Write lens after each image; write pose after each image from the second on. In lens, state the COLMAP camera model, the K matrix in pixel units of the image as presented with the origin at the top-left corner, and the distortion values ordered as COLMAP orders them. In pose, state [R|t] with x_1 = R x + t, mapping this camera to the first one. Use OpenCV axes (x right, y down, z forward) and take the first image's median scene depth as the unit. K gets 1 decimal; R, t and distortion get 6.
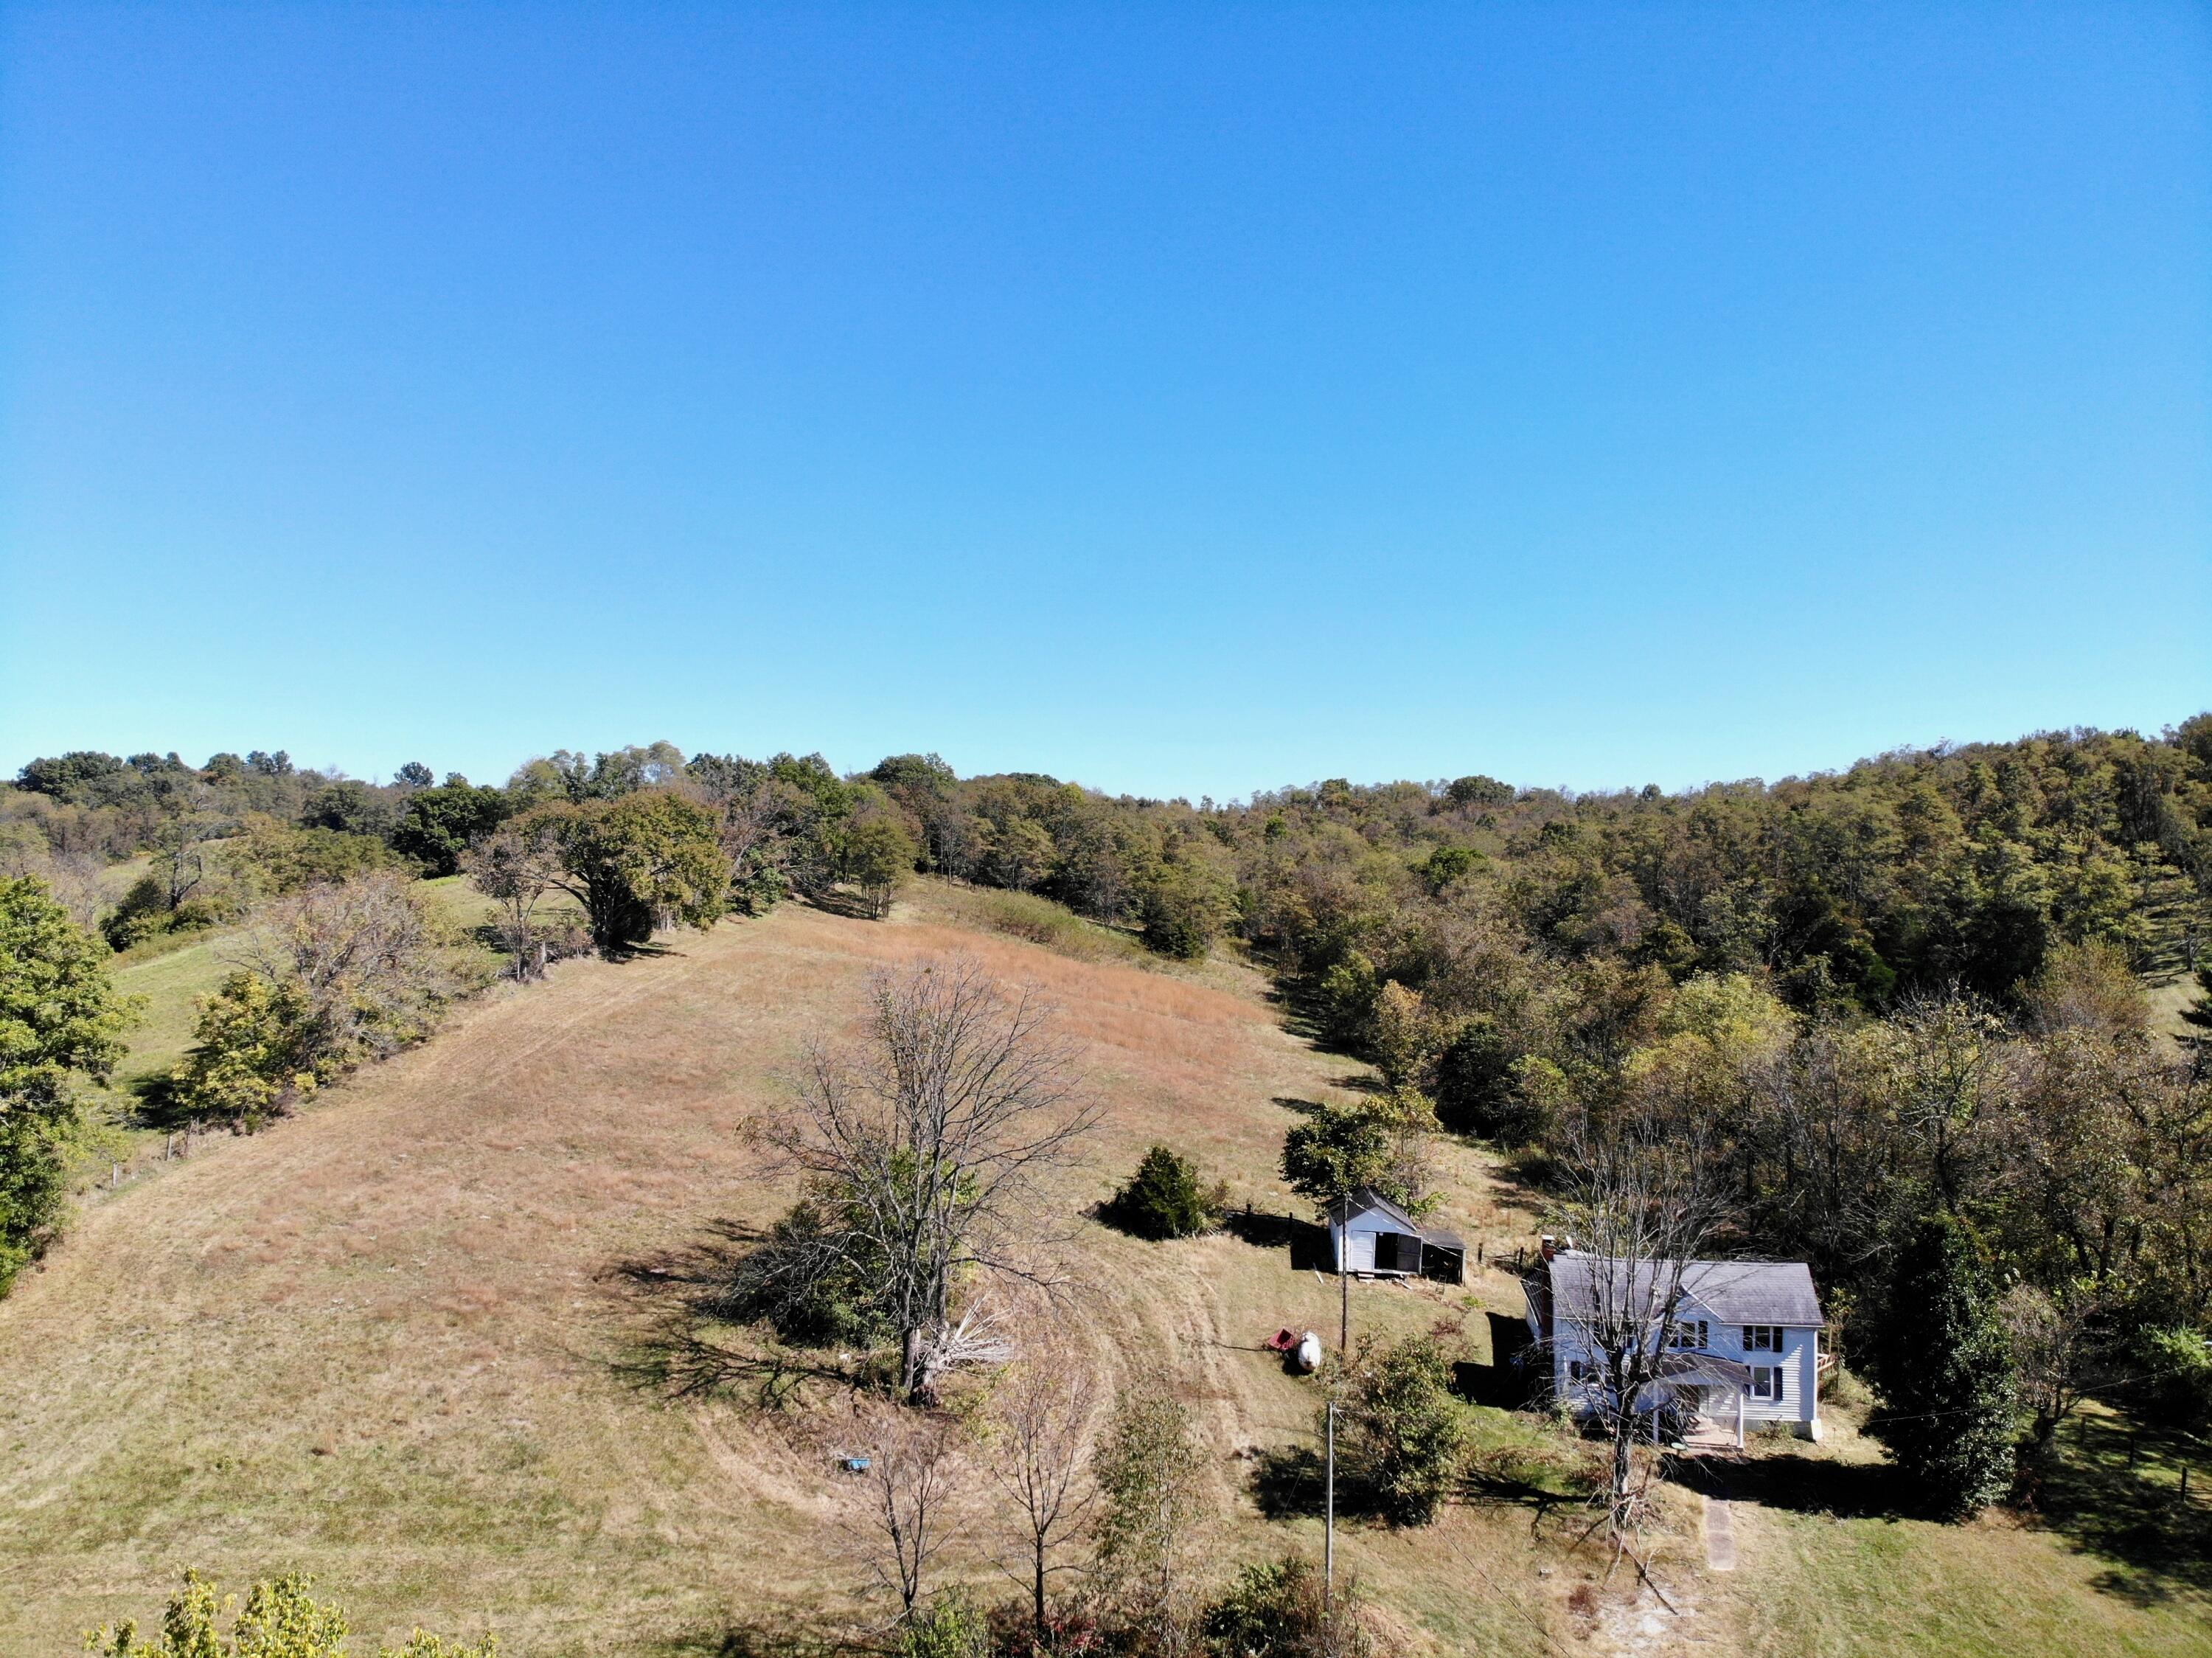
lens RADIAL K [[1626.3, 0, 1061.4], [0, 1626.3, 832.3], [0, 0, 1]] dist [0.083678, -0.188056]
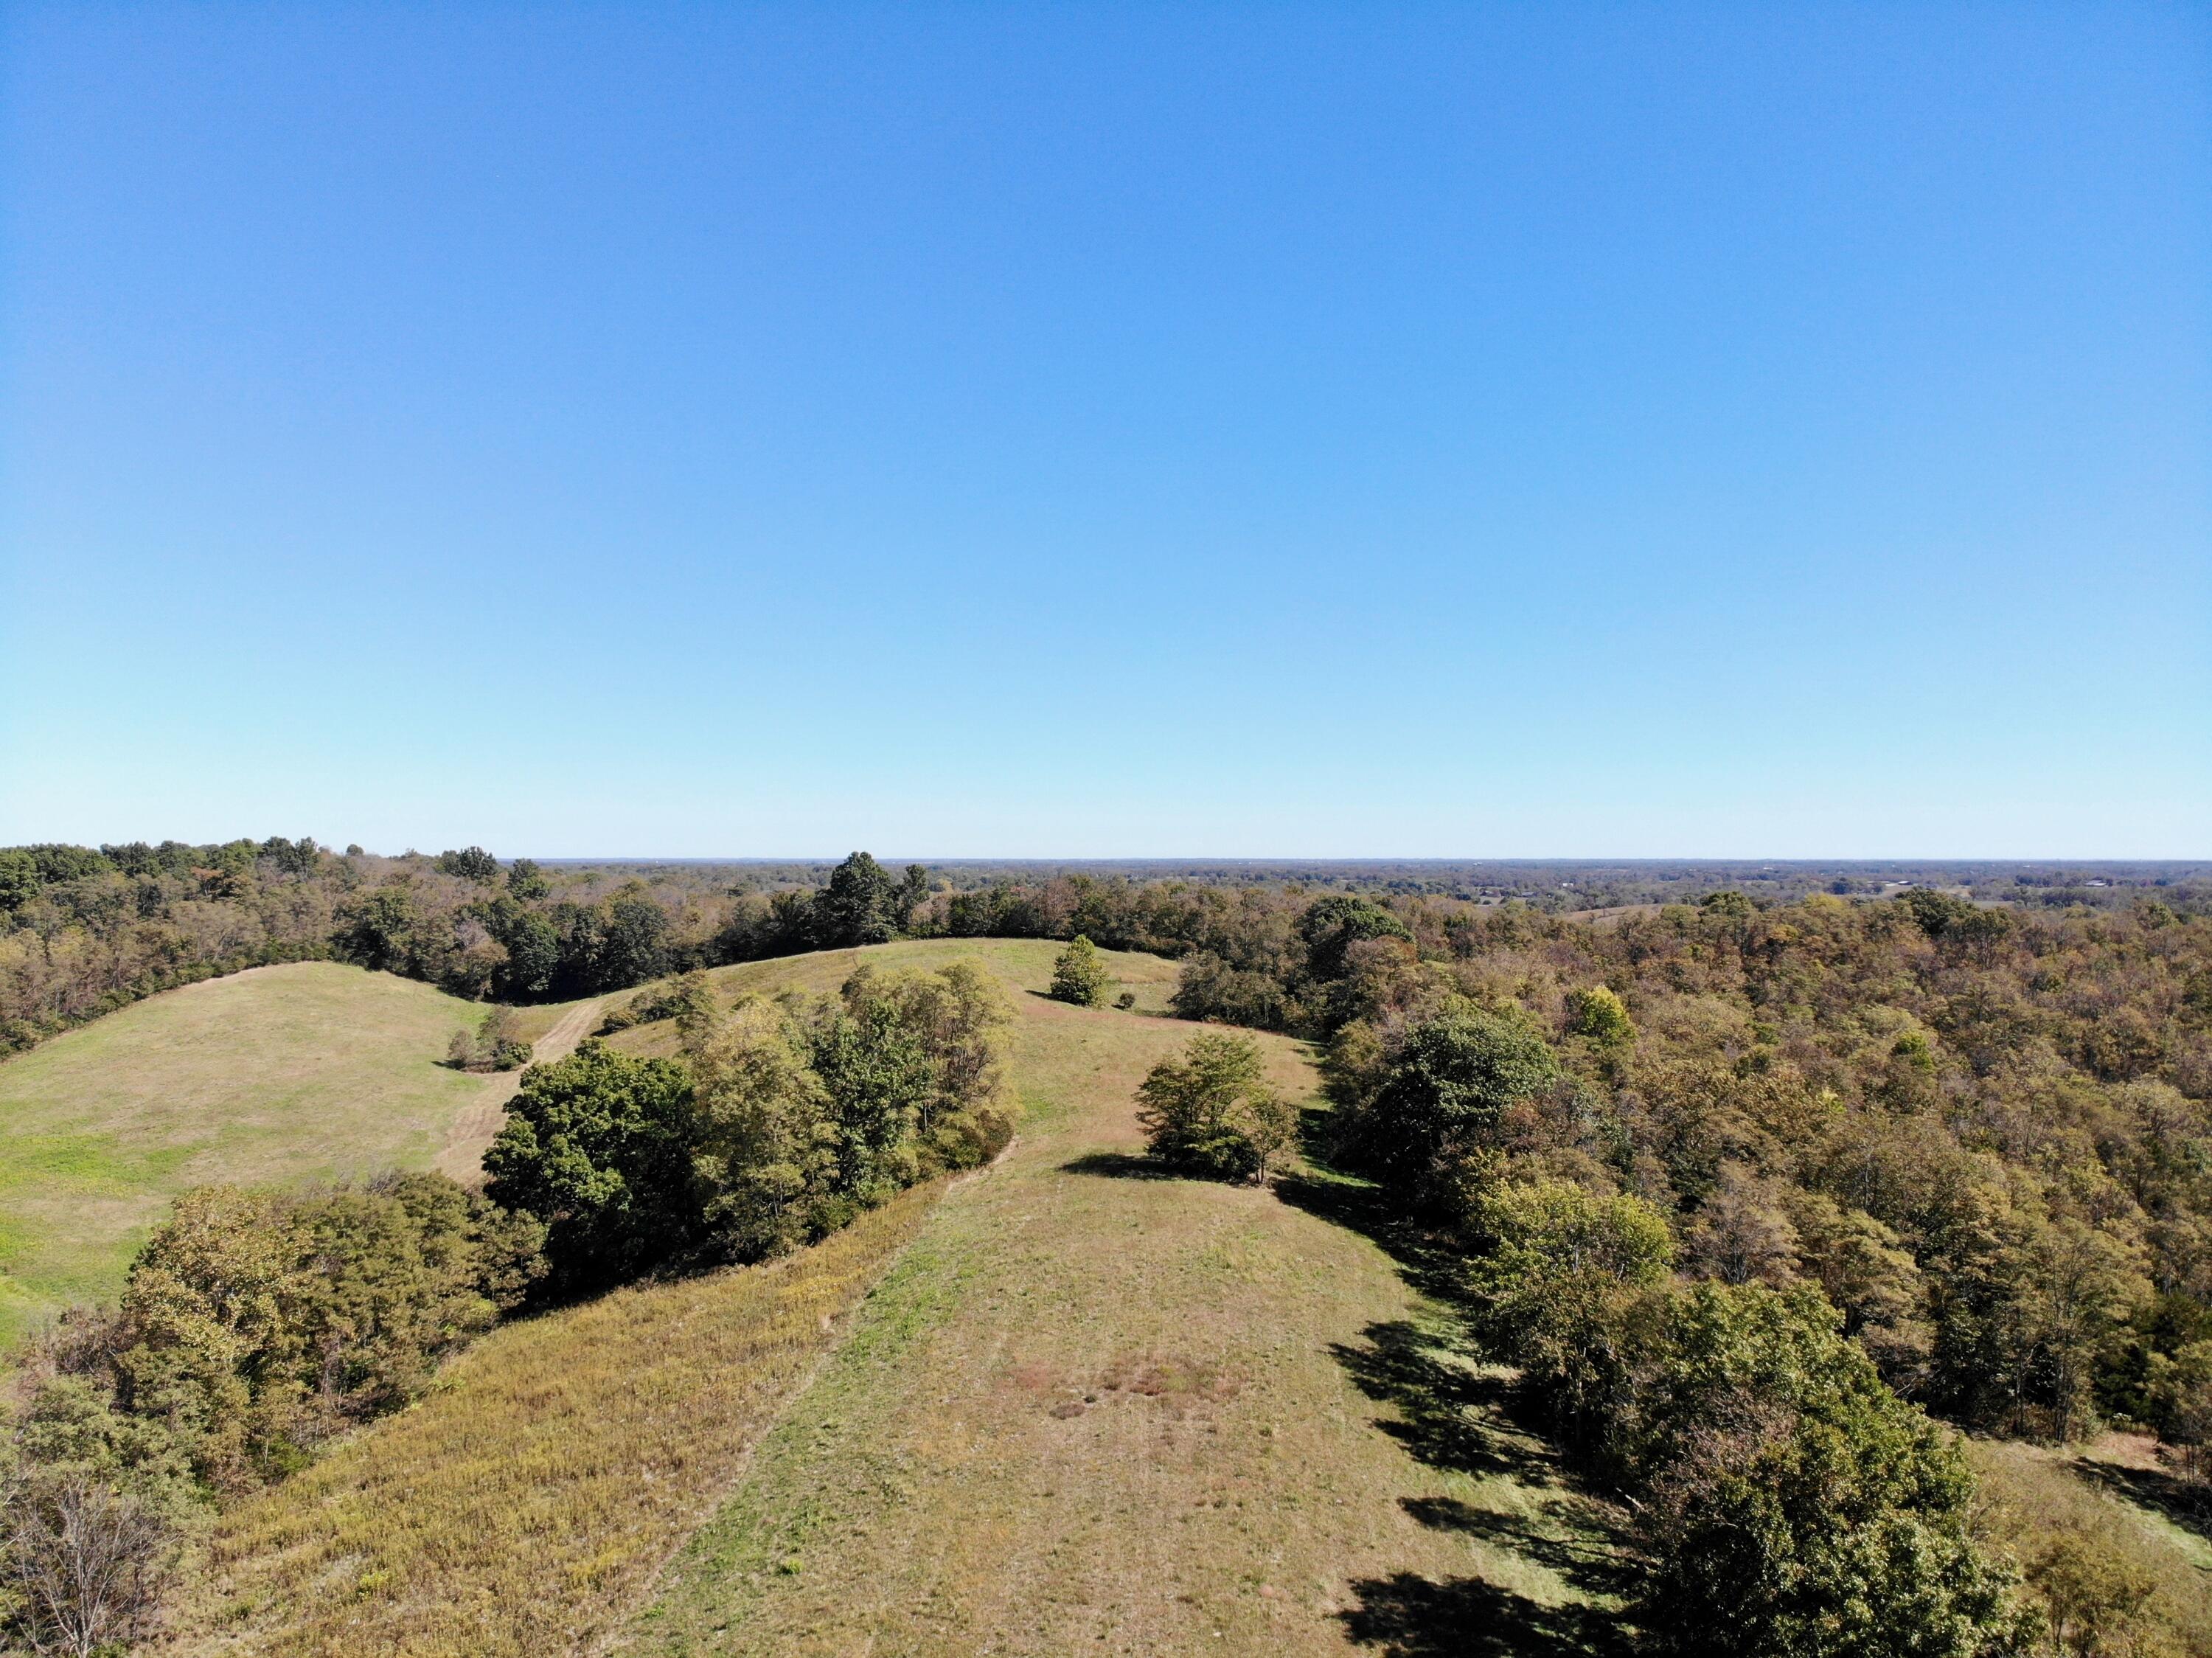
lens RADIAL K [[1626.3, 0, 1061.4], [0, 1626.3, 832.3], [0, 0, 1]] dist [0.083678, -0.188056]
pose [[0.999748, 0.000153, -0.022462, -0.767928], [-0.000346, 0.999963, -0.008574, -0.348901], [0.022460, 0.008580, 0.999711, 1.753775]]
